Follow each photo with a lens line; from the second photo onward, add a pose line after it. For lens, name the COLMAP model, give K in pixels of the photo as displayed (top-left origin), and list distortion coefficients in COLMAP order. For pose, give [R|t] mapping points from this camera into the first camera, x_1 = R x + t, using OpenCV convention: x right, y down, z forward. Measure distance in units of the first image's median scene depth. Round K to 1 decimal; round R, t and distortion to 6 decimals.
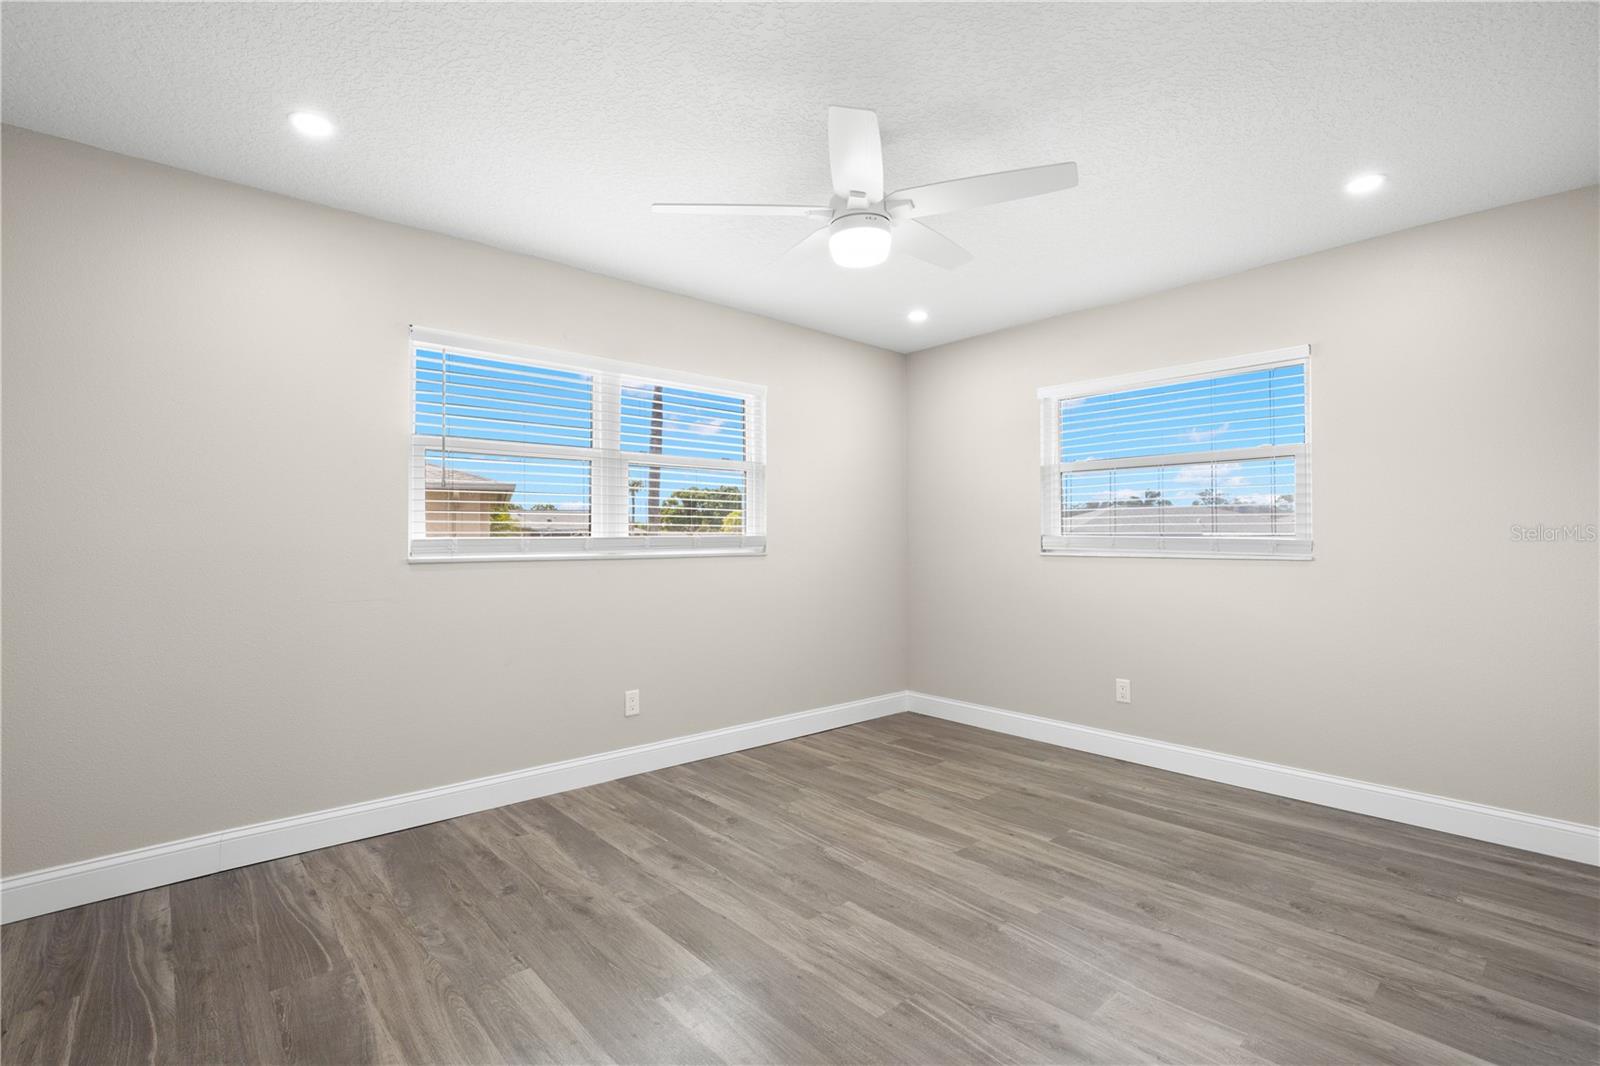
lens RADIAL K [[735.2, 0, 835.0], [0, 735.2, 517.7], [0, 0, 1]] dist [-0.018599, 0.004383]
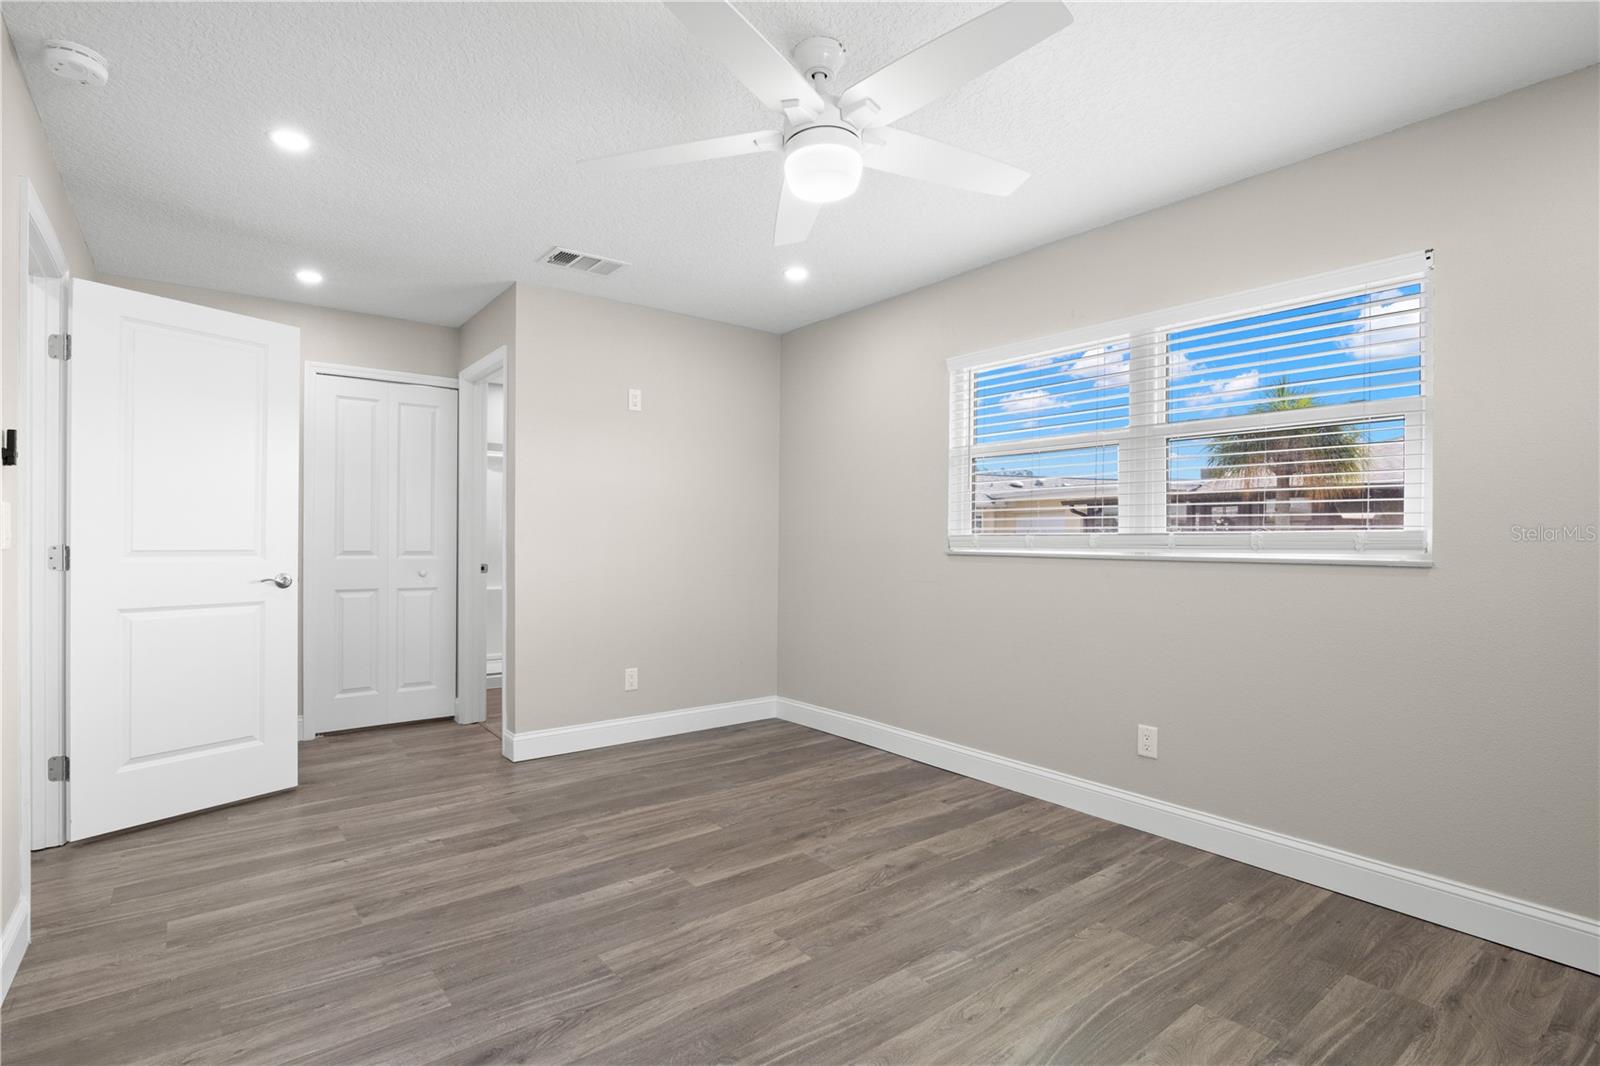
lens RADIAL K [[756.9, 0, 763.2], [0, 756.9, 540.1], [0, 0, 1]] dist [-0.017504, 0.004308]
pose [[-0.096498, 0.007719, -0.995303, 0.807875], [0.019646, 0.999790, 0.005849, 0.030011], [0.995139, -0.018989, -0.096630, 0.941836]]
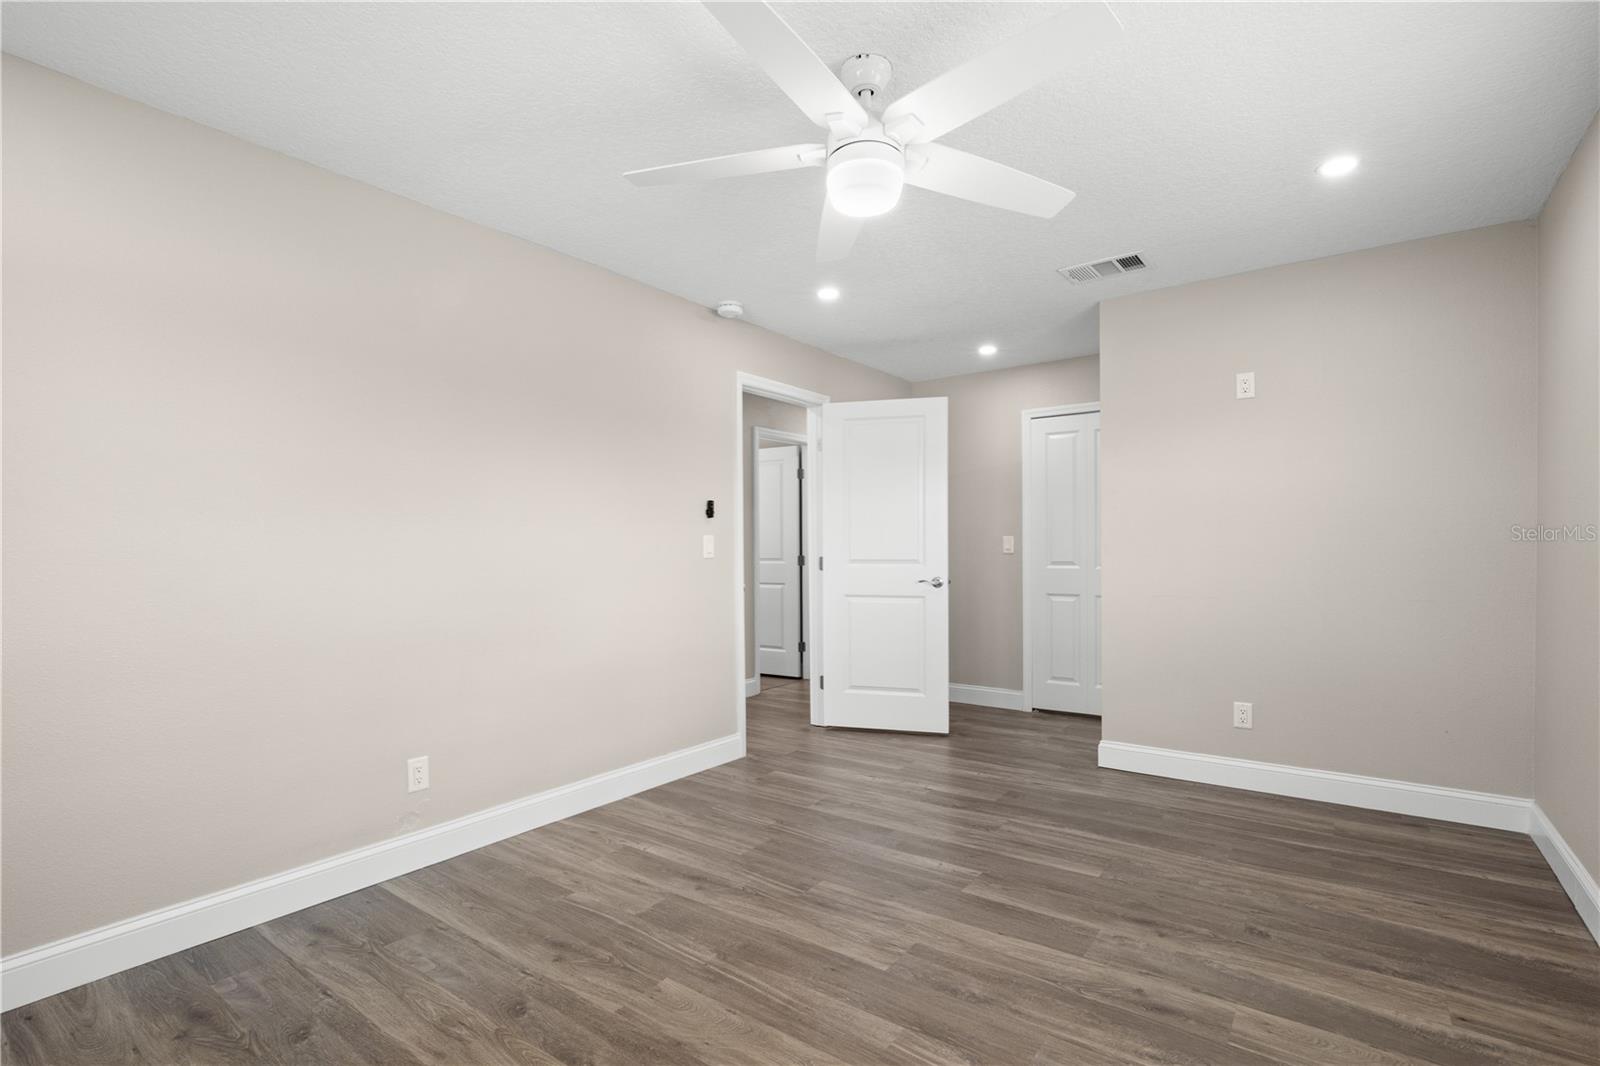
lens RADIAL K [[756.9, 0, 848.3], [0, 756.9, 546.2], [0, 0, 1]] dist [-0.017504, 0.004308]
pose [[-0.975130, 0.008262, -0.221481, 0.225439], [0.014889, 0.999490, -0.028267, 0.053486], [0.221134, -0.030862, -0.974755, 1.681867]]
